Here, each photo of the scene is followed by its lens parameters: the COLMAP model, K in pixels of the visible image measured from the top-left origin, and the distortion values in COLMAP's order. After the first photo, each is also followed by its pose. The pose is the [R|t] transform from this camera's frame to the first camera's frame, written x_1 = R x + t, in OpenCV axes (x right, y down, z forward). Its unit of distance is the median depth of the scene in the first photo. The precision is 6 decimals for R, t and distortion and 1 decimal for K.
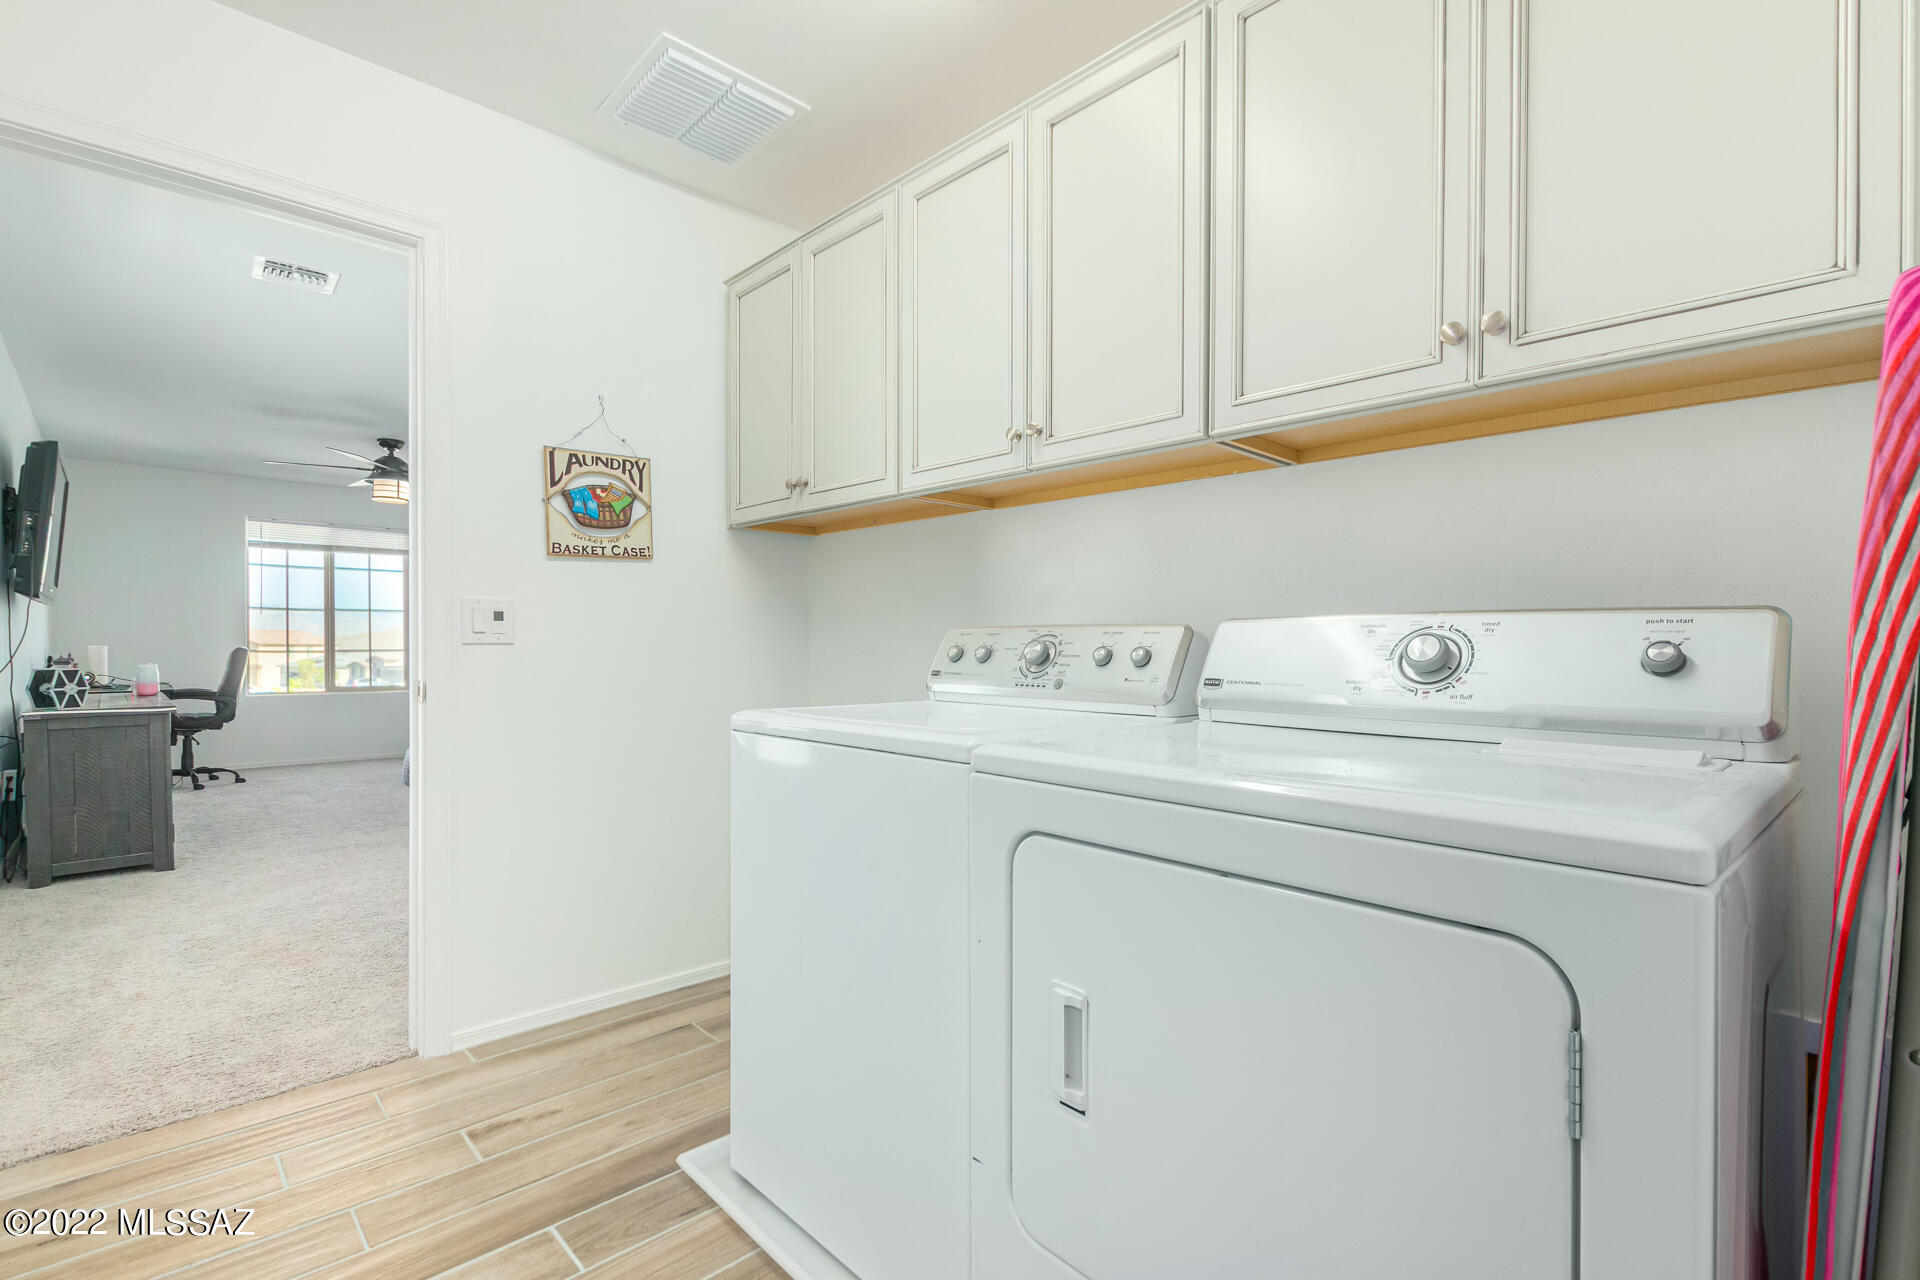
lens RADIAL K [[900.1, 0, 952.6], [0, 900.1, 644.6], [0, 0, 1]] dist [-0.003335, -0.000206]
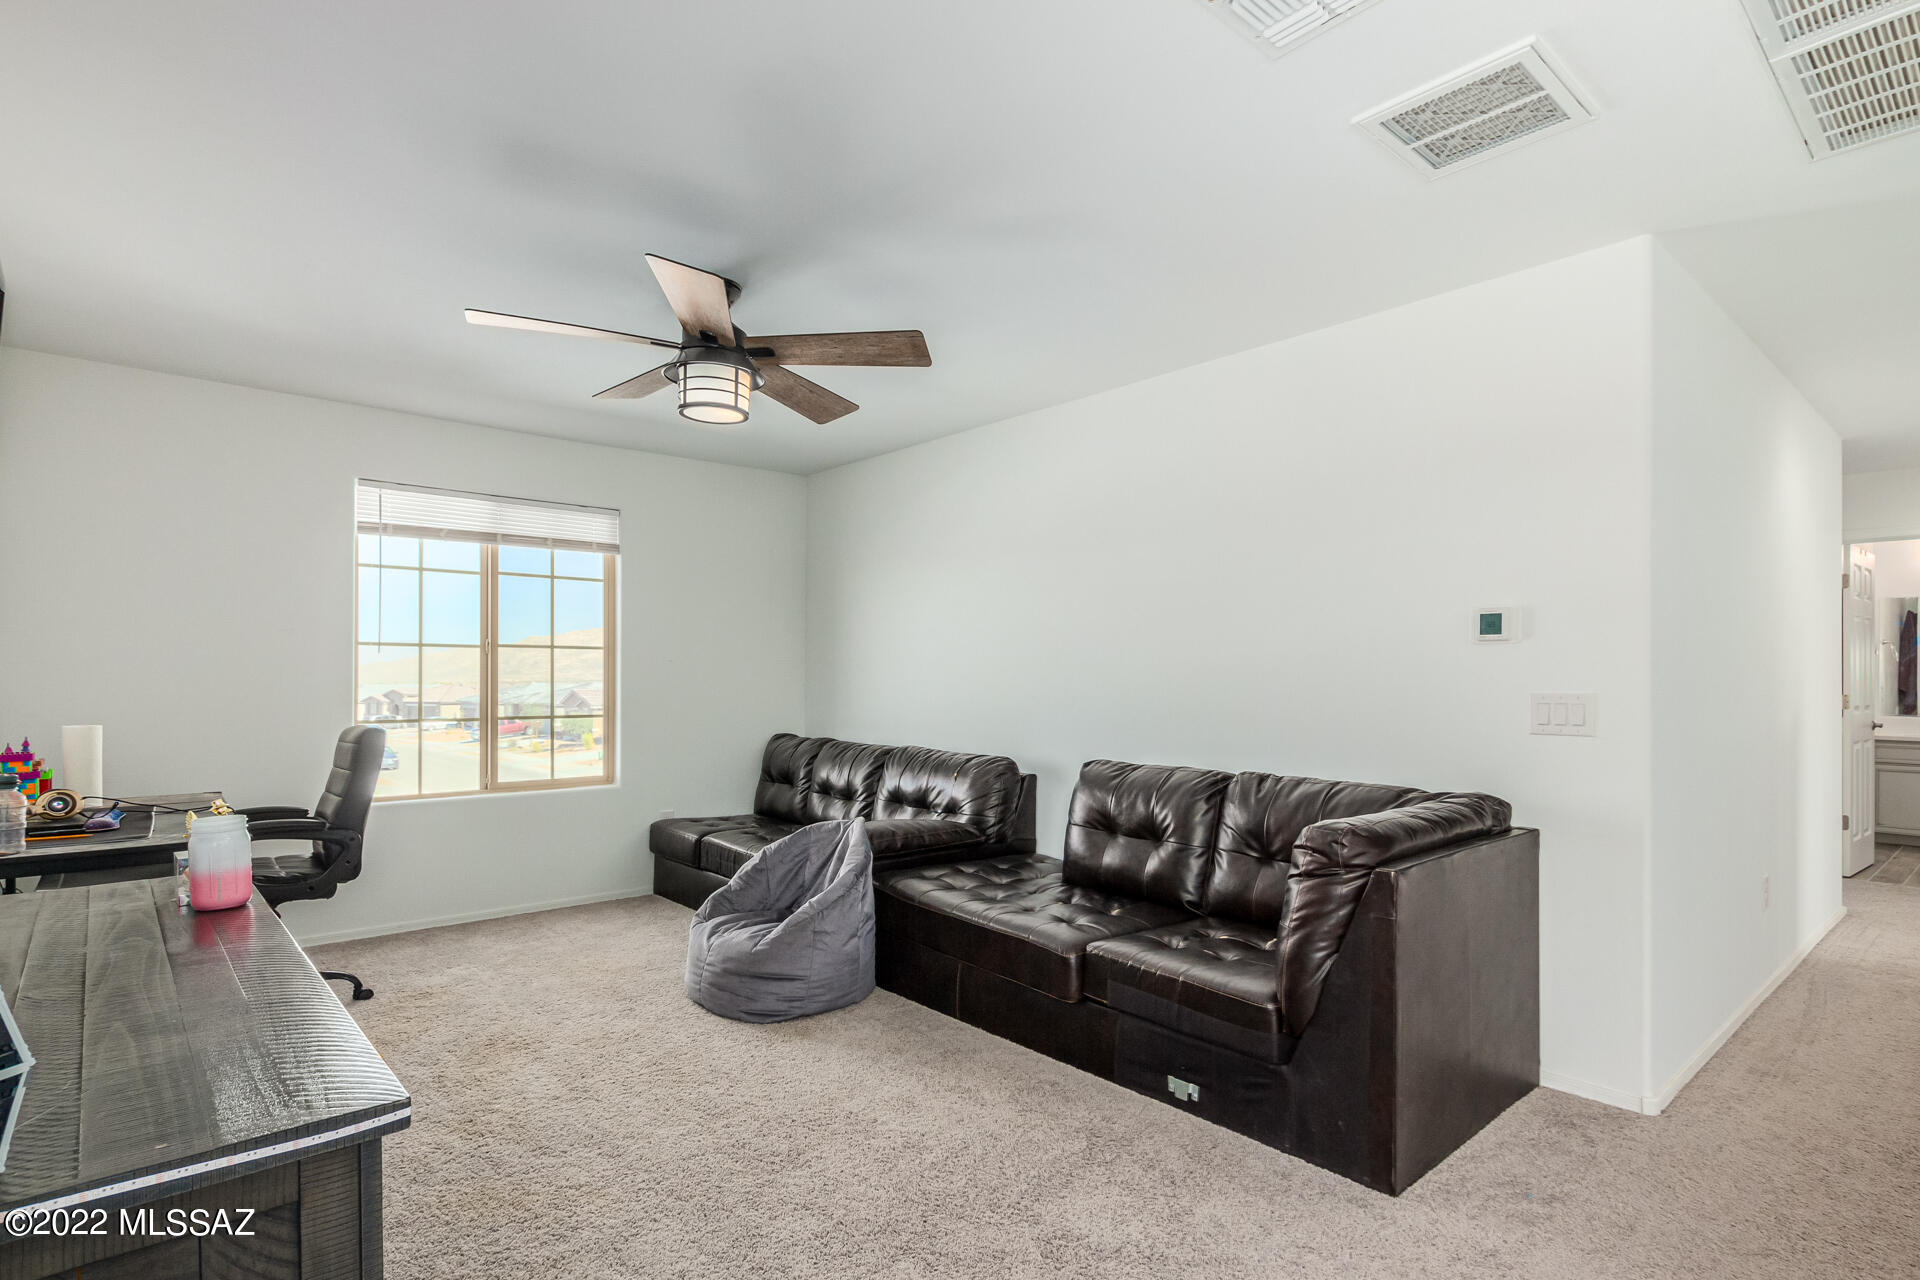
lens RADIAL K [[960.1, 0, 962.0], [0, 960.1, 654.2], [0, 0, 1]] dist [0.000634, -0.000286]
pose [[0.999684, 0.002127, -0.025058, -0.385292], [-0.002711, 0.999725, -0.023301, -0.020733], [0.025002, 0.023362, 0.999414, 0.407407]]
